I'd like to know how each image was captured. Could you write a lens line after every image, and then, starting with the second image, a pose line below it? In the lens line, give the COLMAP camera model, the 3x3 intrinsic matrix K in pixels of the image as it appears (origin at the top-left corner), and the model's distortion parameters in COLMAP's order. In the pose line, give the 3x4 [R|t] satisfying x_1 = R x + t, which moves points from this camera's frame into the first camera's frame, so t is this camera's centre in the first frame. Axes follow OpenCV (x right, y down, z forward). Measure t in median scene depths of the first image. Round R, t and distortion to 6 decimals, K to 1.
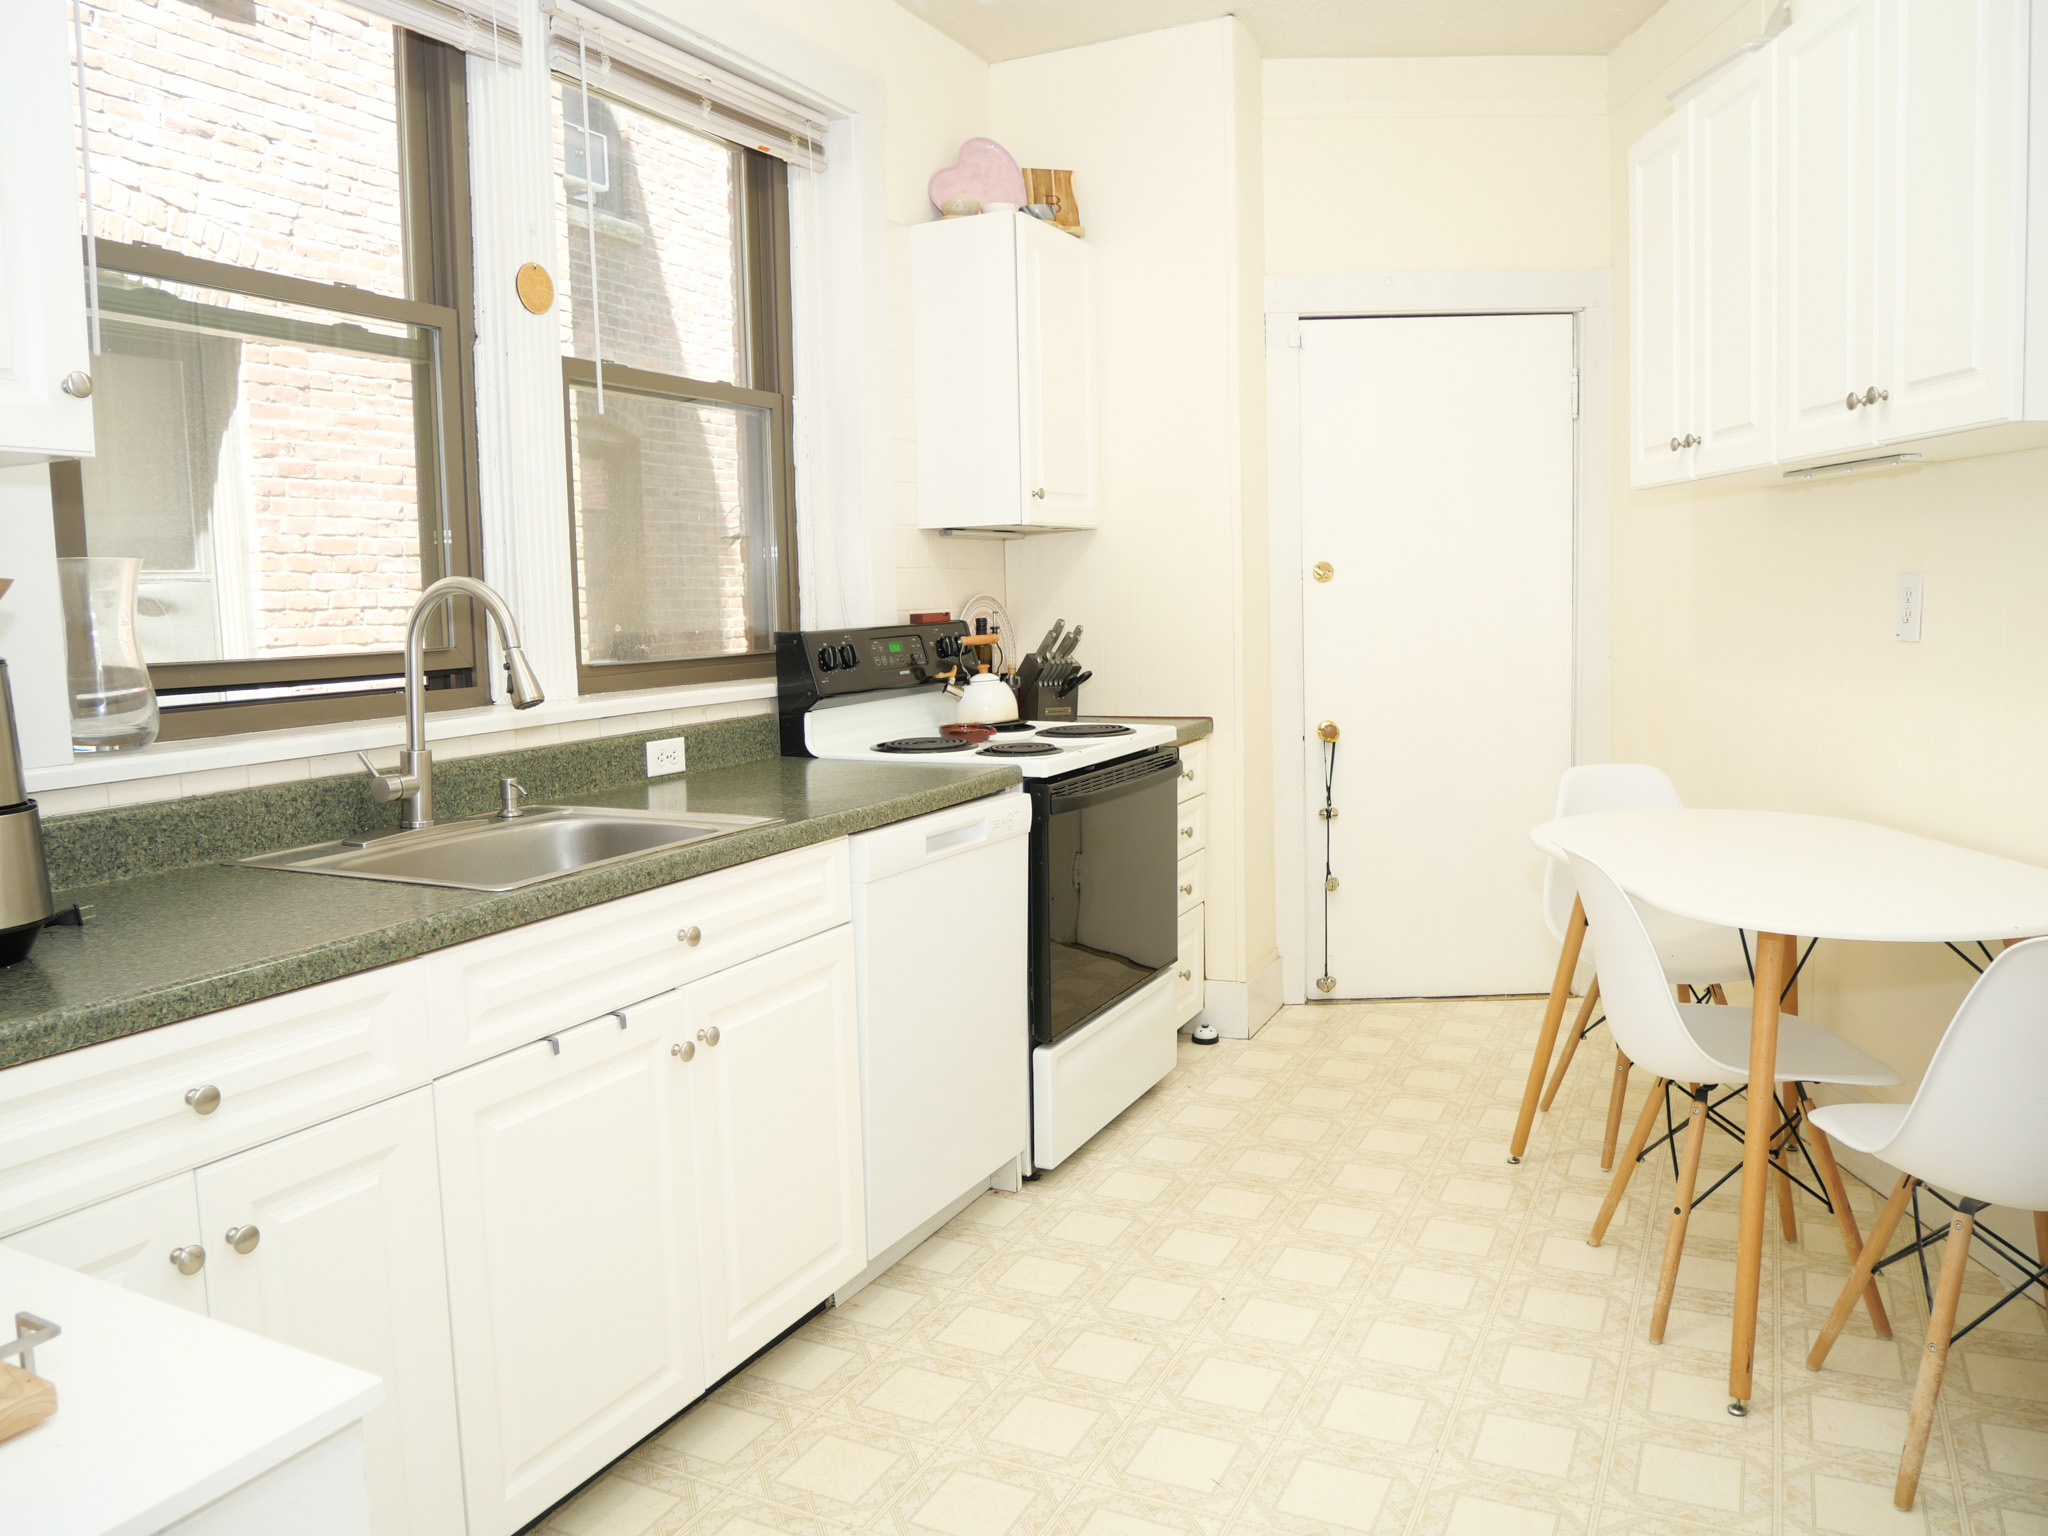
lens RADIAL K [[1482.6, 0, 1024.0], [0, 1482.6, 768.0], [0, 0, 1]] dist [-0.082766, 0.033814]
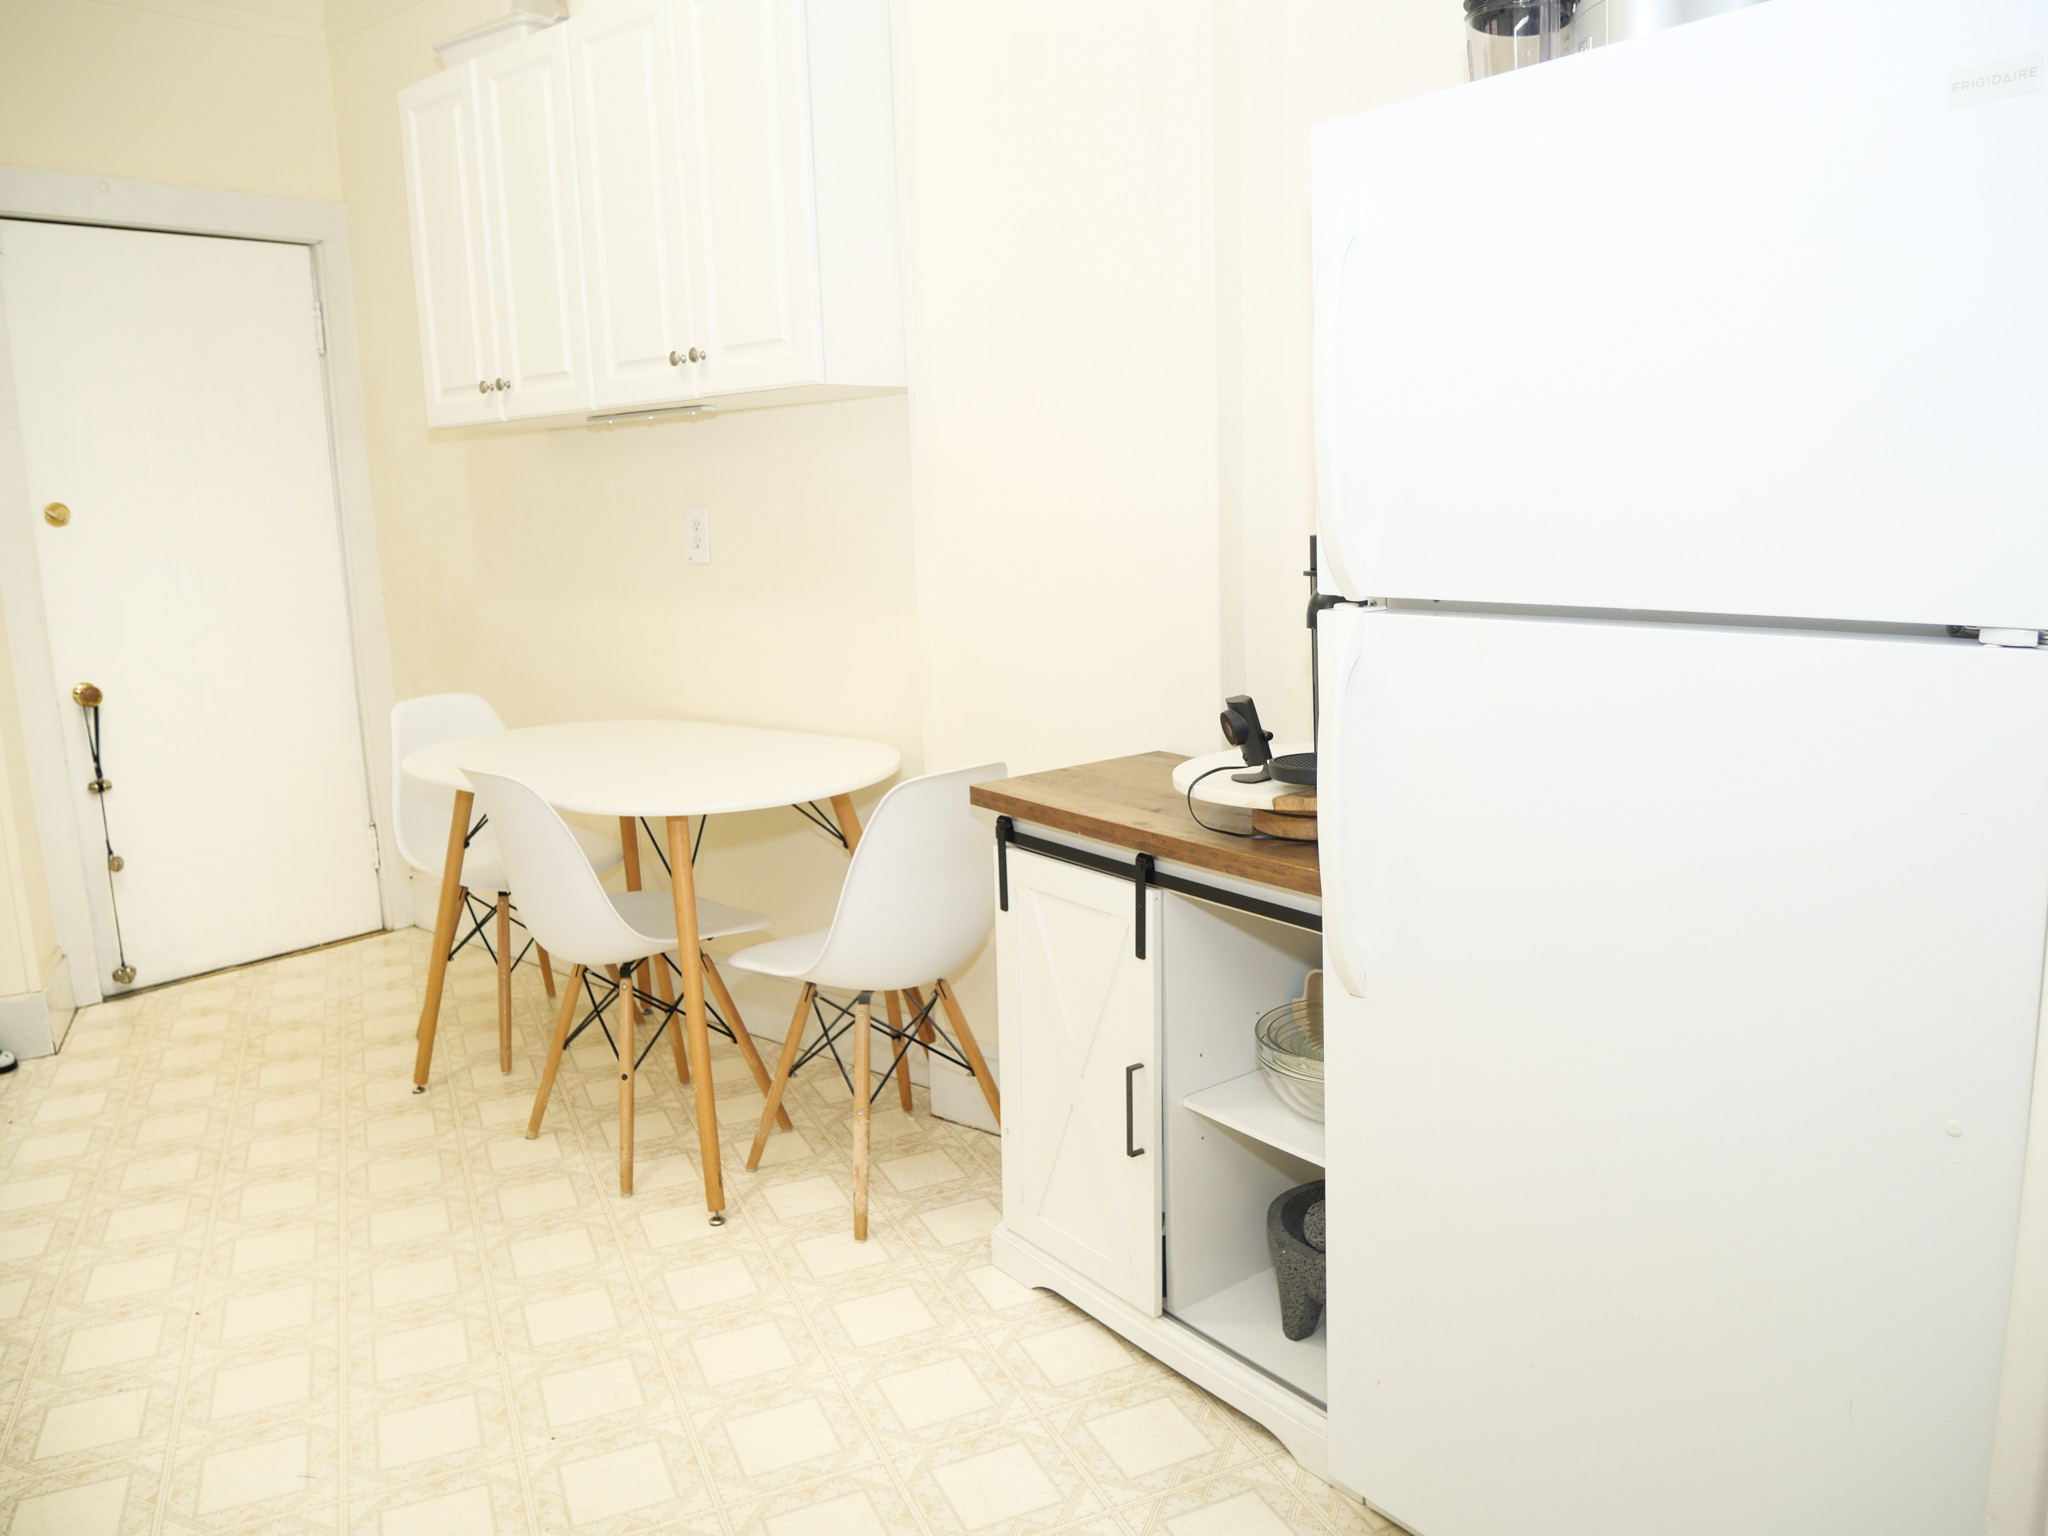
lens RADIAL K [[1482.6, 0, 1024.0], [0, 1482.6, 768.0], [0, 0, 1]] dist [-0.082766, 0.033814]
pose [[0.632324, -0.132269, 0.763329, -0.169682], [0.100578, 0.990994, 0.088402, -0.001666], [-0.768147, 0.020875, 0.639933, 0.024091]]
